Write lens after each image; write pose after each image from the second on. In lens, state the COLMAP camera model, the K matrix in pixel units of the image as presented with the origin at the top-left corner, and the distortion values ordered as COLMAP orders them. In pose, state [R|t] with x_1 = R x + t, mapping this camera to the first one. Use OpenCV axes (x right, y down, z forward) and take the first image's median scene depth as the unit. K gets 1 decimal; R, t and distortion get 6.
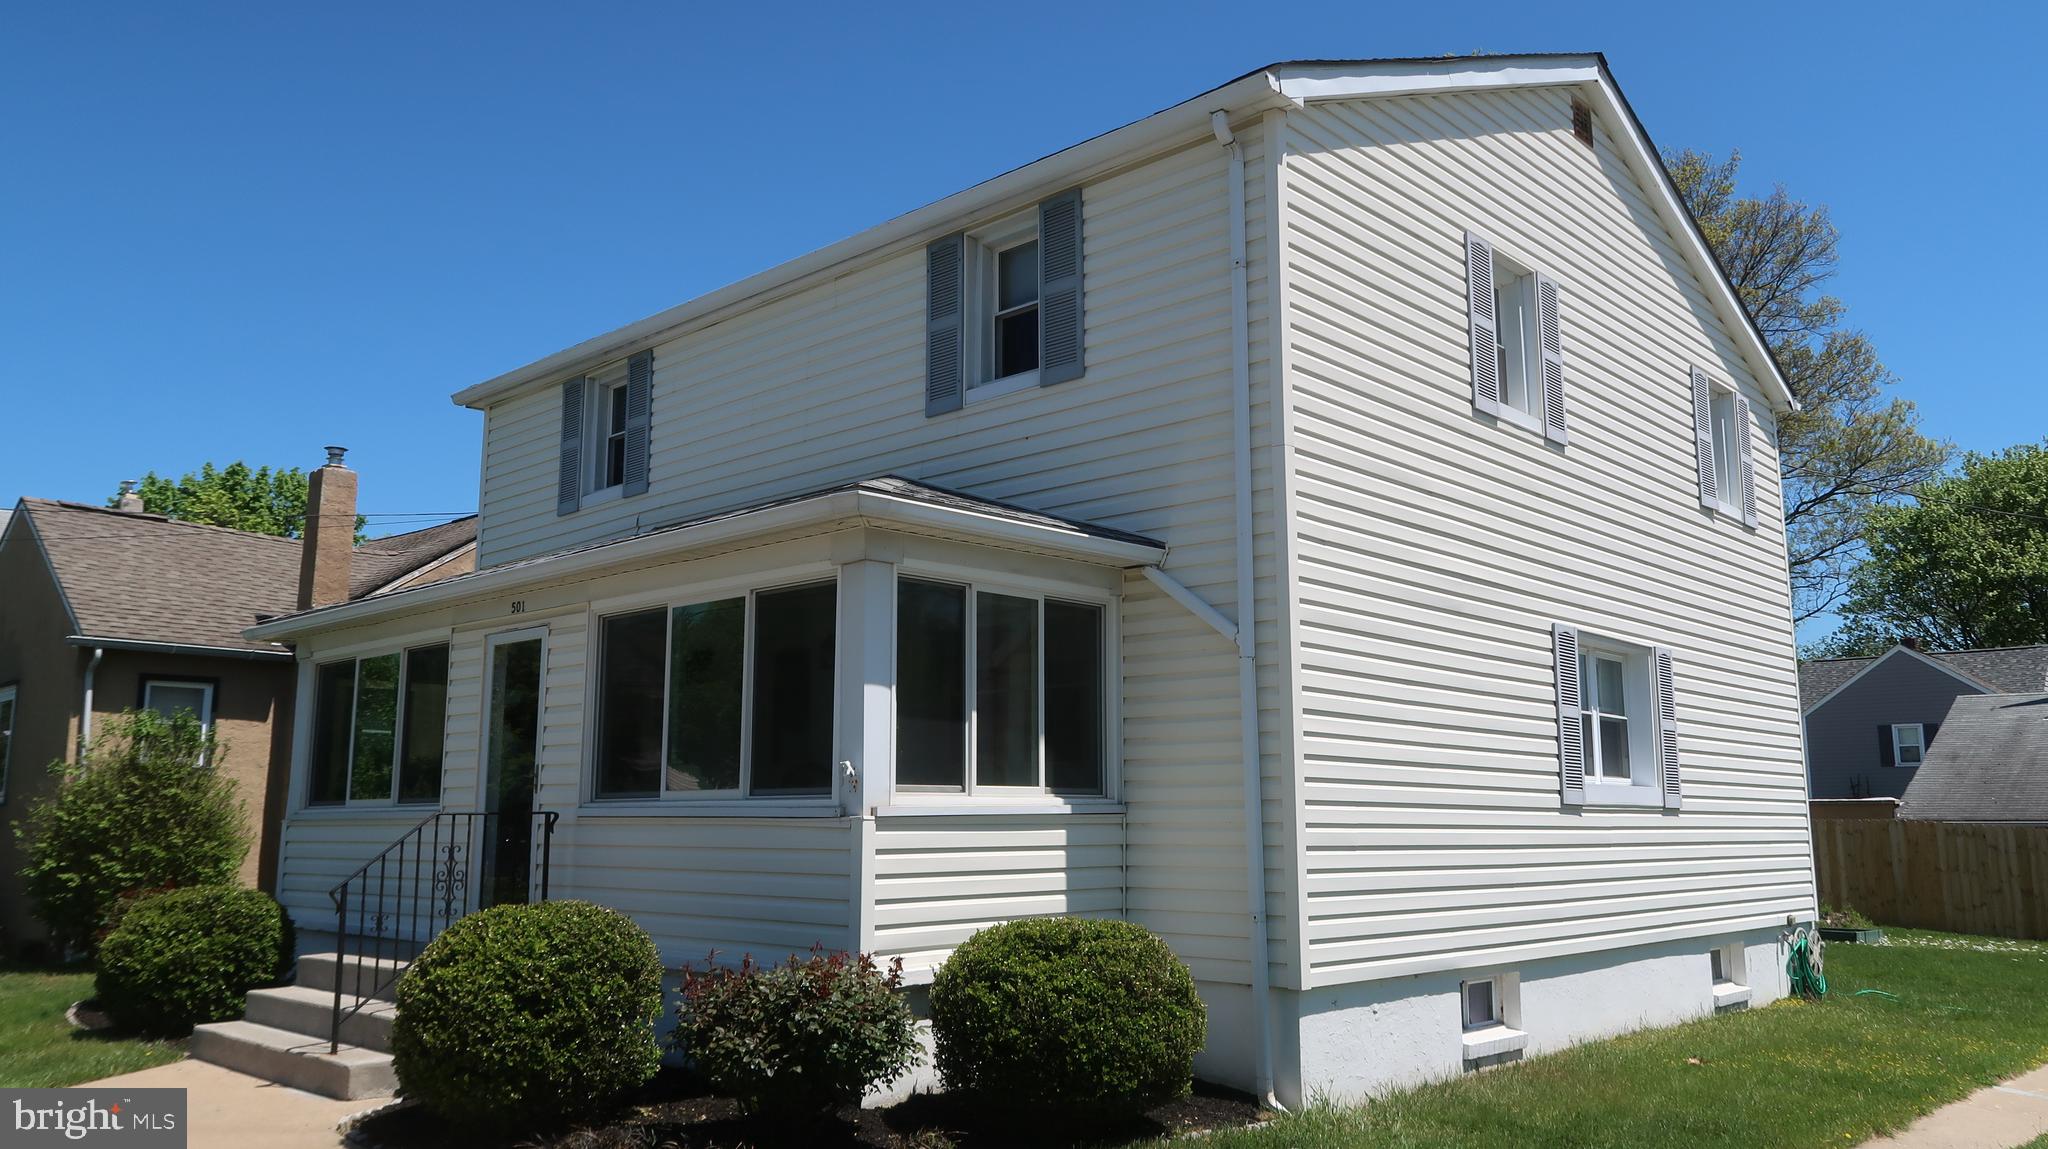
lens RADIAL K [[1542.7, 0, 1024.4], [0, 1542.7, 564.0], [0, 0, 1]] dist [-0.000327, 0.005192]
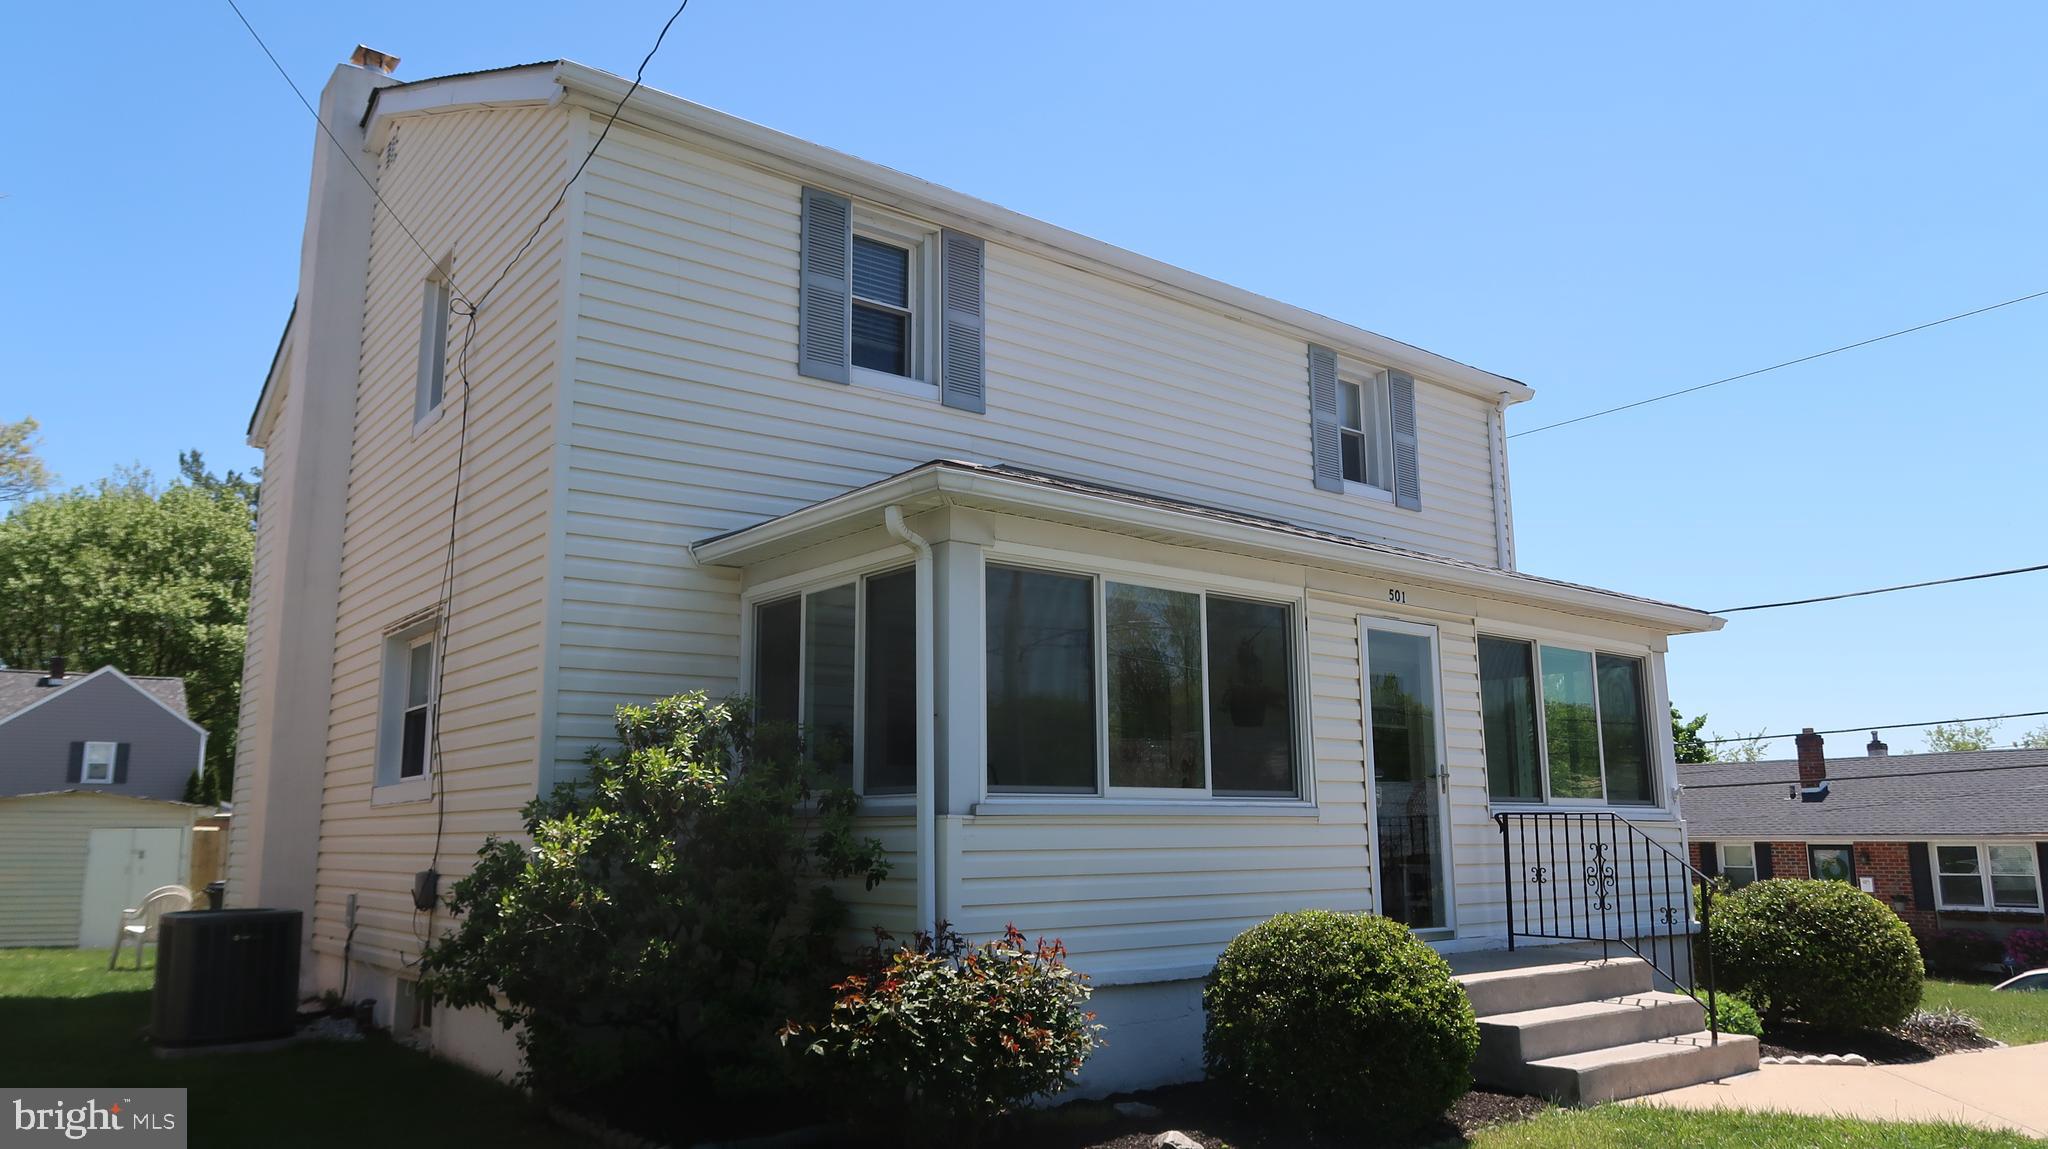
lens RADIAL K [[1405.8, 0, 1021.9], [0, 1405.8, 568.3], [0, 0, 1]] dist [-0.025143, 0.007139]
pose [[0.149917, 0.188444, 0.970574, -1.391199], [-0.162366, 0.973033, -0.163842, 0.219688], [-0.975275, -0.133026, 0.176471, 1.245219]]
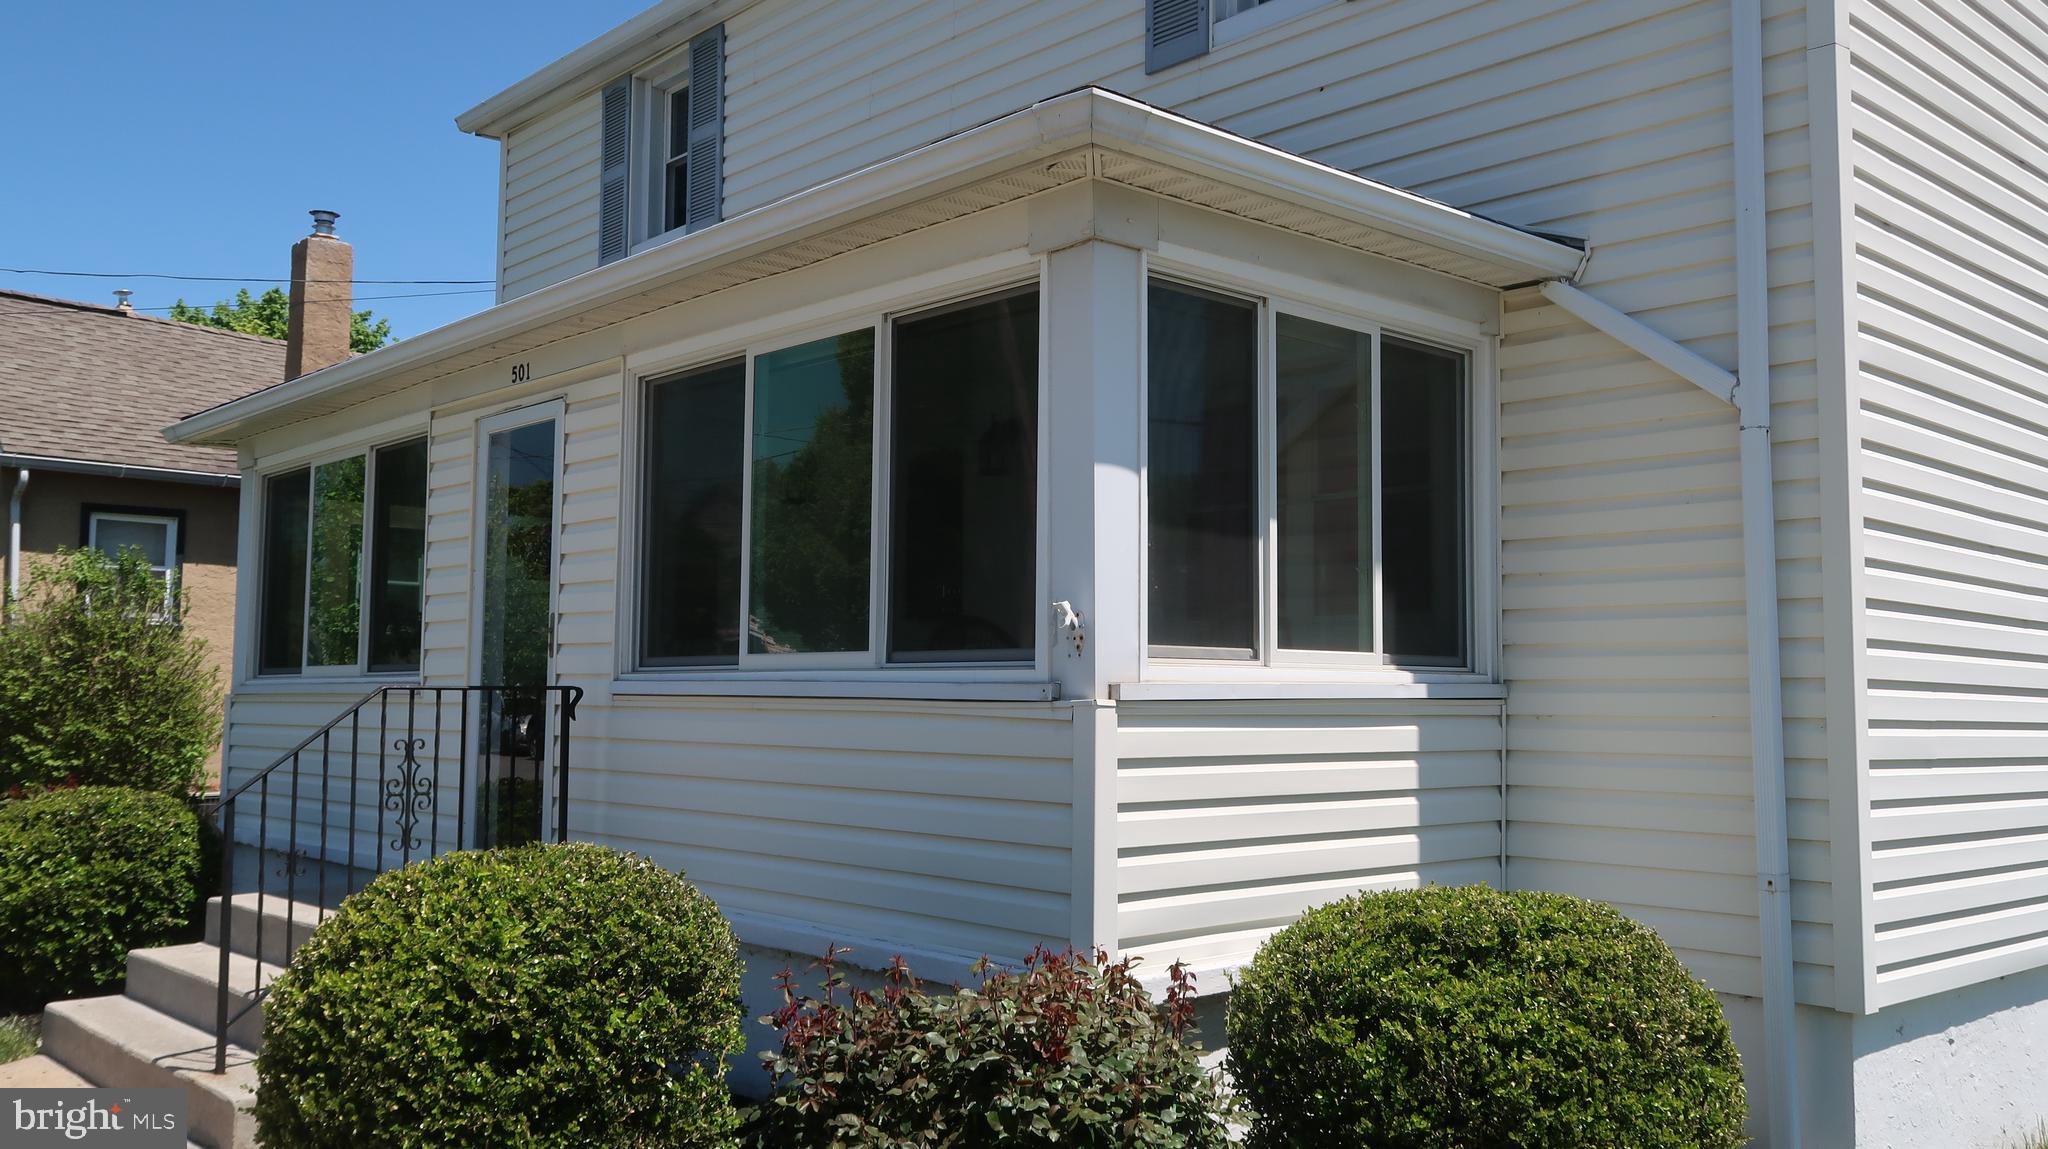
lens RADIAL K [[1715.7, 0, 1019.4], [0, 1715.7, 588.7], [0, 0, 1]] dist [0.006110, -0.002109]
pose [[0.996931, 0.005658, -0.078076, -0.072242], [0.002177, 0.994994, 0.099907, 0.053633], [0.078251, -0.099770, 0.991929, 0.337201]]
